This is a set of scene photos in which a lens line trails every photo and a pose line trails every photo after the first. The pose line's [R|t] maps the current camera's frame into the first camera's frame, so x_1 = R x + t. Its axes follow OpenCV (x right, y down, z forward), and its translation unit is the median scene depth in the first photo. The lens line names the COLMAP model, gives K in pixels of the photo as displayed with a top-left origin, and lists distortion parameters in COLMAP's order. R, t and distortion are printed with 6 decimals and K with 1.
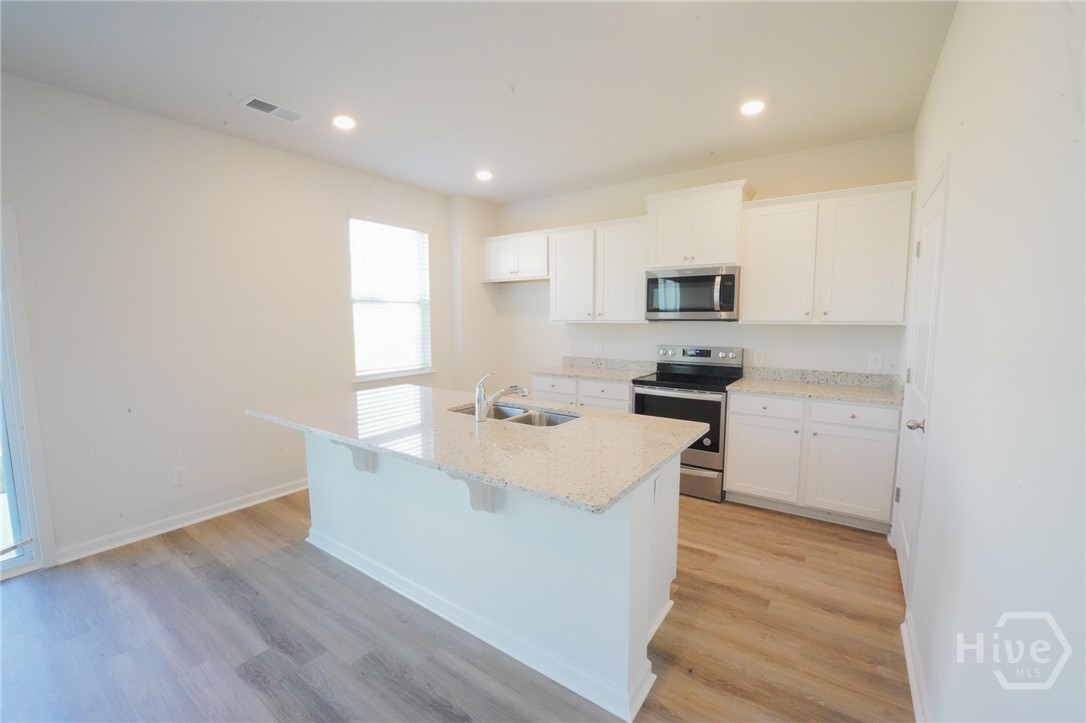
lens RADIAL K [[446.4, 0, 536.2], [0, 446.4, 364.5], [0, 0, 1]] dist [-0.001030, -0.000041]
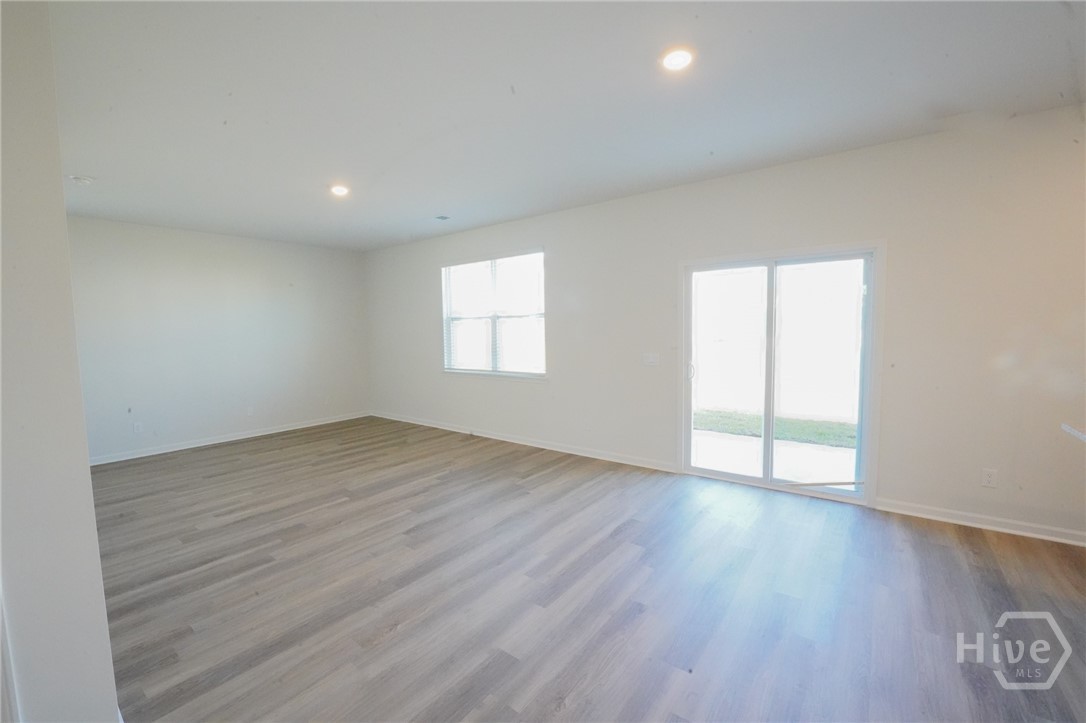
lens RADIAL K [[446.4, 0, 536.2], [0, 446.4, 364.5], [0, 0, 1]] dist [-0.001030, -0.000041]
pose [[-0.031554, 0.078525, -0.996413, 0.245475], [-0.081805, 0.993362, 0.080875, -0.001137], [0.996149, 0.084063, -0.024921, -0.009340]]
